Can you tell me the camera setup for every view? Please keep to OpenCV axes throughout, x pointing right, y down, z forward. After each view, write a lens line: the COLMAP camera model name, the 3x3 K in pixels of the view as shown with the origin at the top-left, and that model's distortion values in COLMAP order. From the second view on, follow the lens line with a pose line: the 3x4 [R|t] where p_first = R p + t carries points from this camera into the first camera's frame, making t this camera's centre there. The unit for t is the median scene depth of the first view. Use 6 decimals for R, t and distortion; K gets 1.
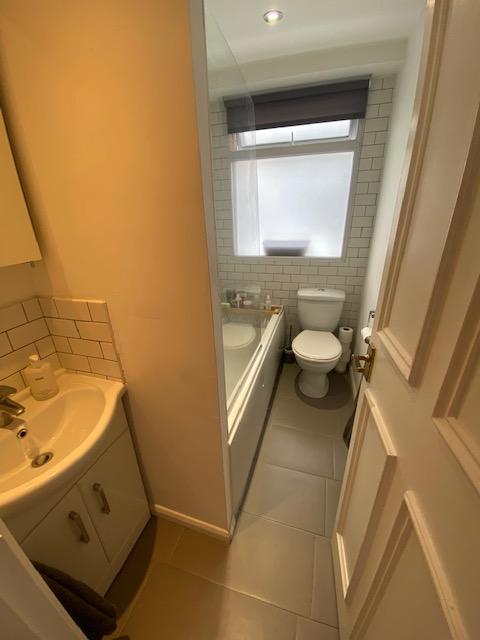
lens RADIAL K [[260.1, 0, 240.0], [0, 260.1, 320.0], [0, 0, 1]] dist [-0.000936, -0.000236]
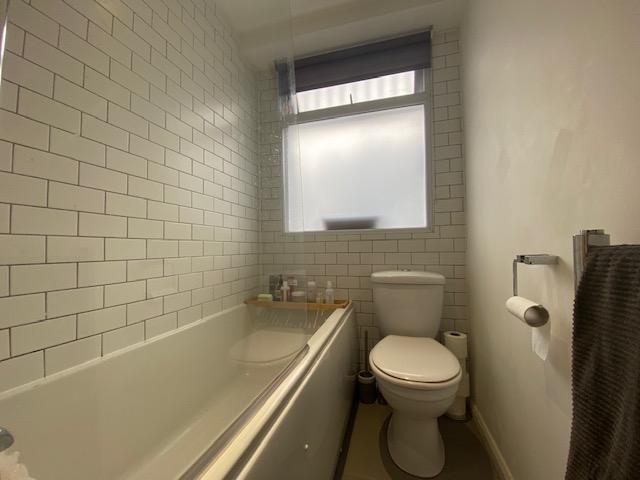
lens RADIAL K [[261.3, 0, 320.0], [0, 261.3, 240.0], [0, 0, 1]] dist [0.016972, -0.000073]
pose [[0.999604, 0.014805, 0.023941, 0.068319], [-0.003142, 0.903873, -0.427790, 0.100939], [-0.027973, 0.427545, 0.903561, 0.342422]]
